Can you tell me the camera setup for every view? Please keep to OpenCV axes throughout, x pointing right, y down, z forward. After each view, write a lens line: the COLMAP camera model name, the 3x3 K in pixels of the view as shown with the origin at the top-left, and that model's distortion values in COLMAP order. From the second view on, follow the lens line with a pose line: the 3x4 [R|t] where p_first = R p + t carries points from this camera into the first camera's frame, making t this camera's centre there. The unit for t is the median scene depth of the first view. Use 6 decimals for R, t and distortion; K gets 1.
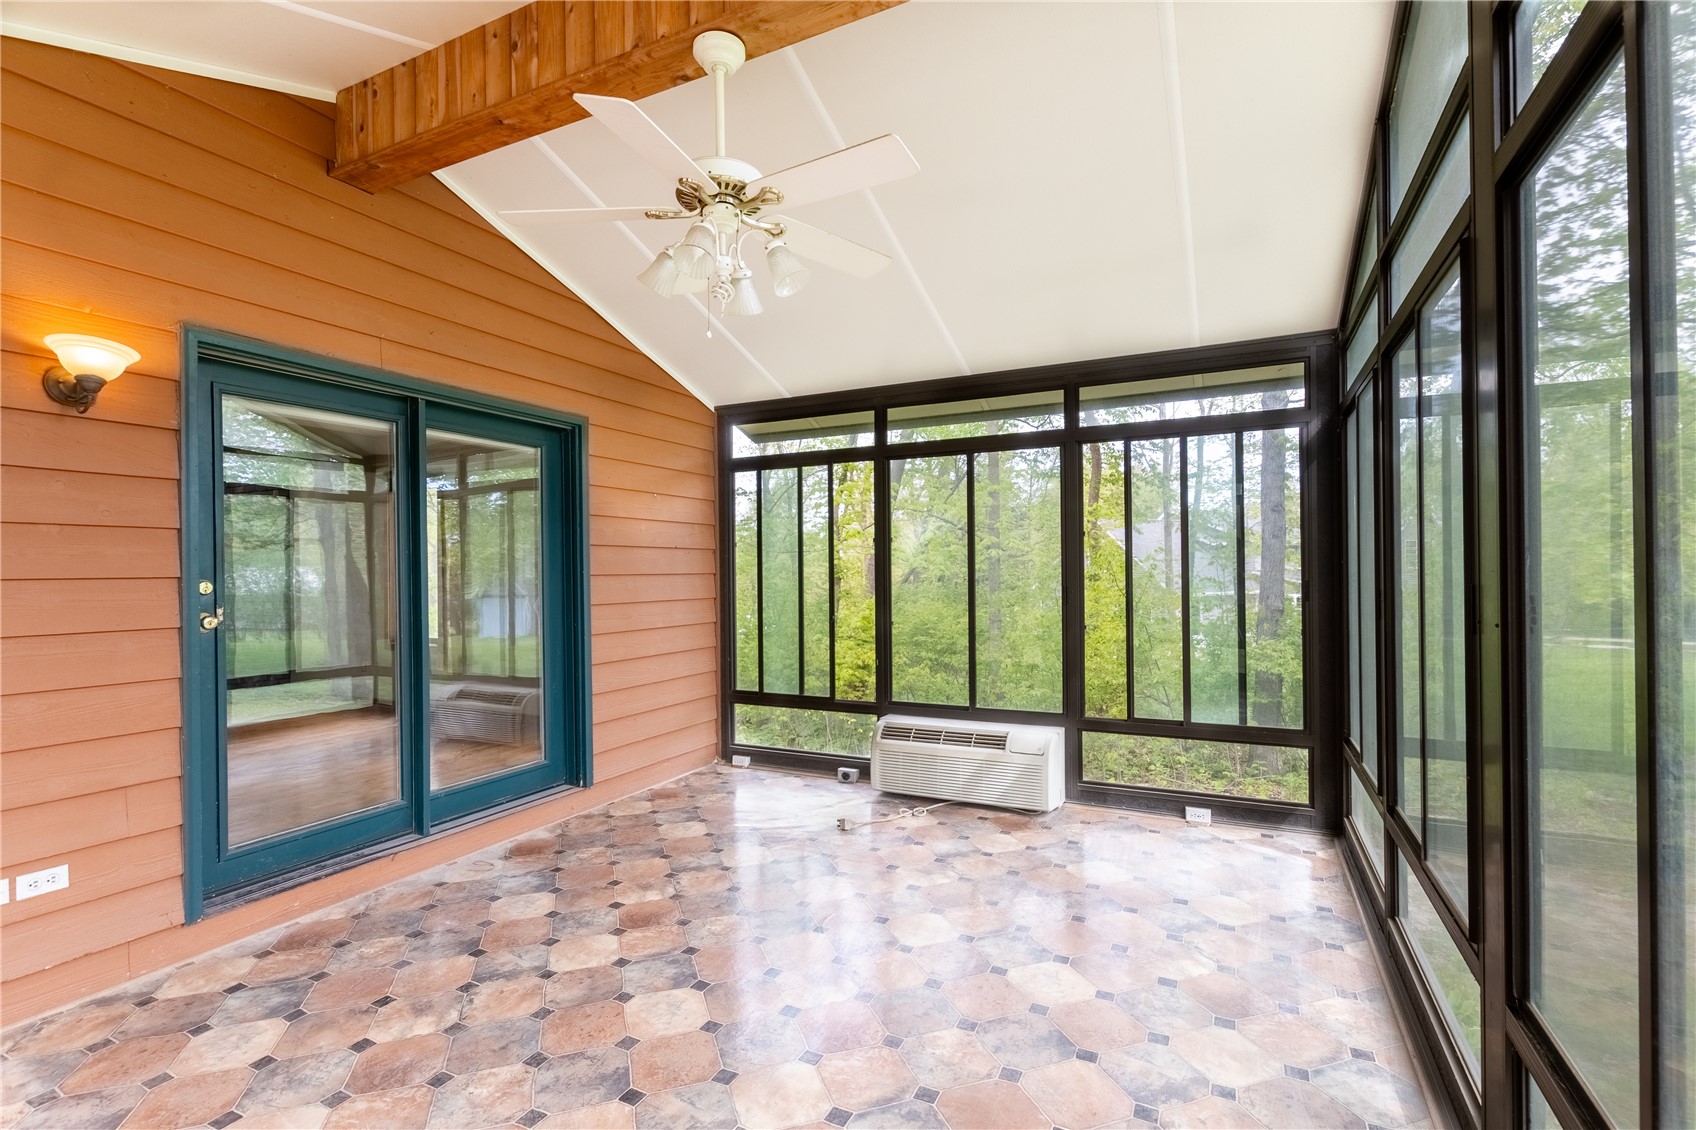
lens RADIAL K [[779.3, 0, 843.8], [0, 779.3, 567.5], [0, 0, 1]] dist [0.017442, 0.000174]
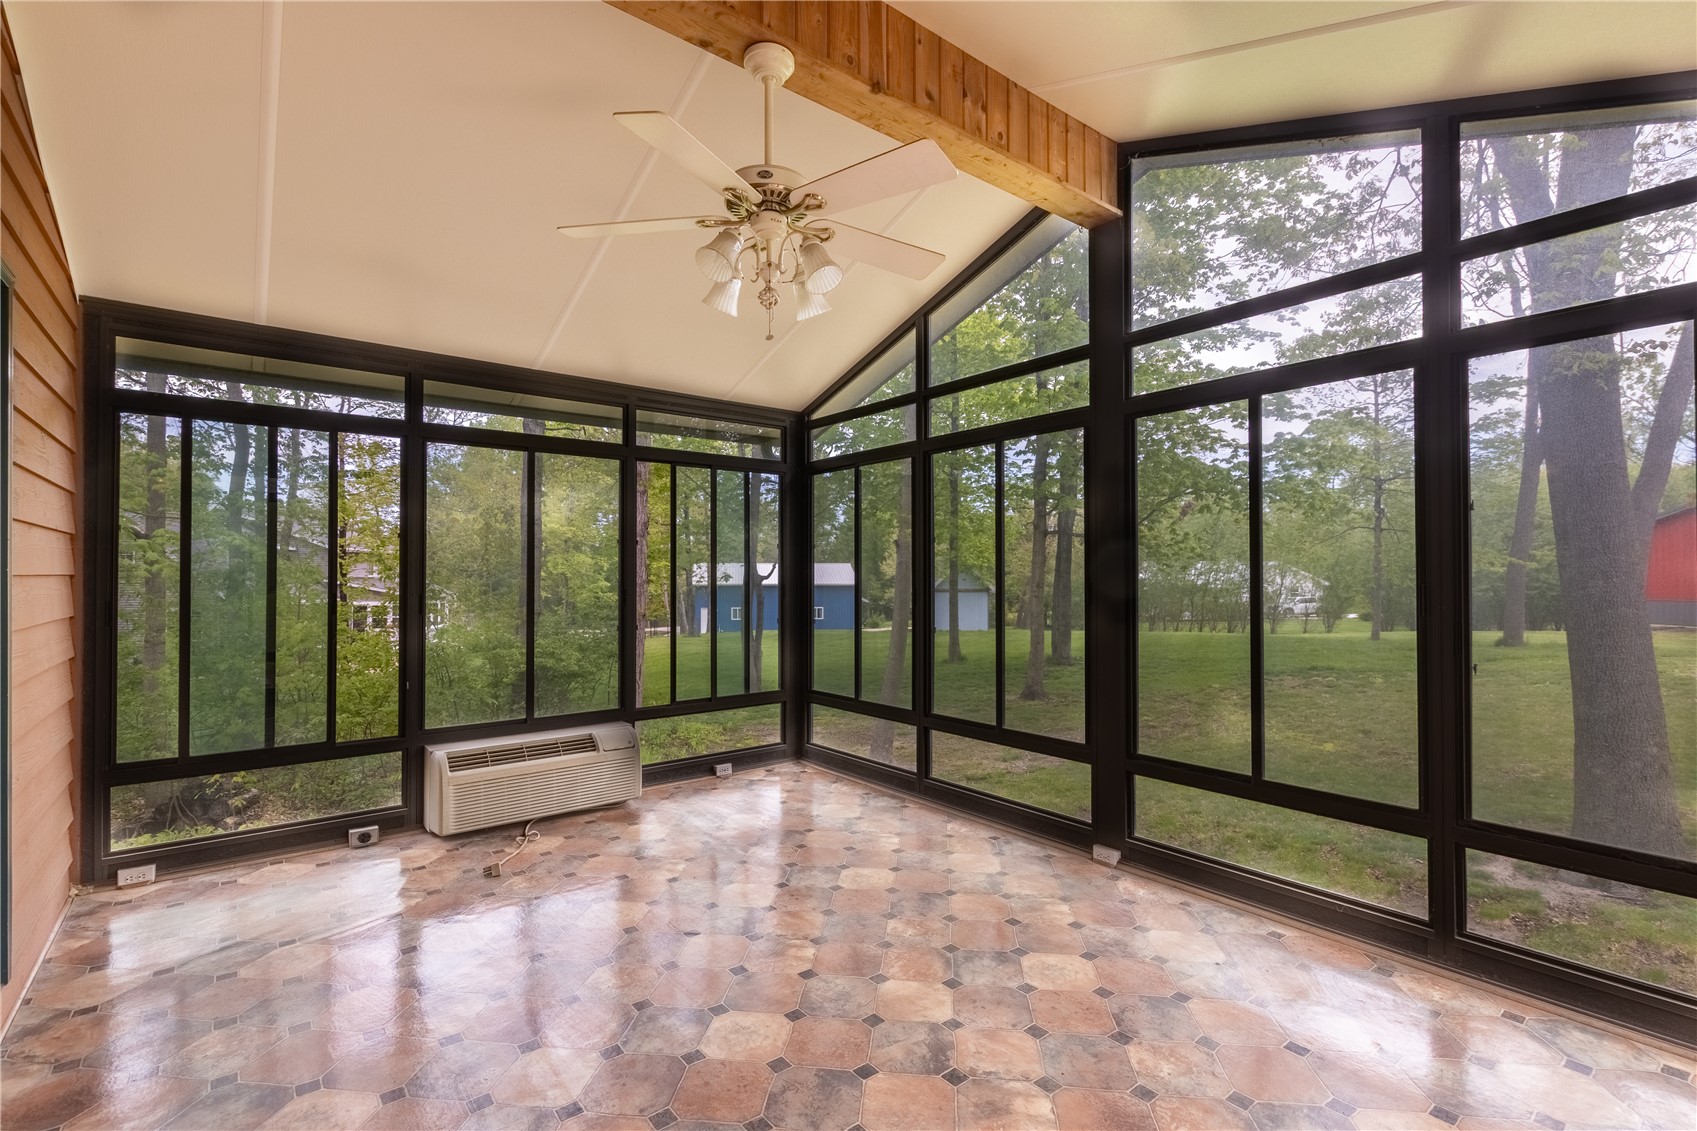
lens RADIAL K [[772.5, 0, 848.5], [0, 772.5, 565.5], [0, 0, 1]] dist [0.004501, 0.000415]
pose [[0.415705, 0.023534, 0.909195, -0.557181], [-0.010723, 0.999722, -0.020975, 0.009335], [-0.909436, -0.001031, 0.415842, 0.271070]]
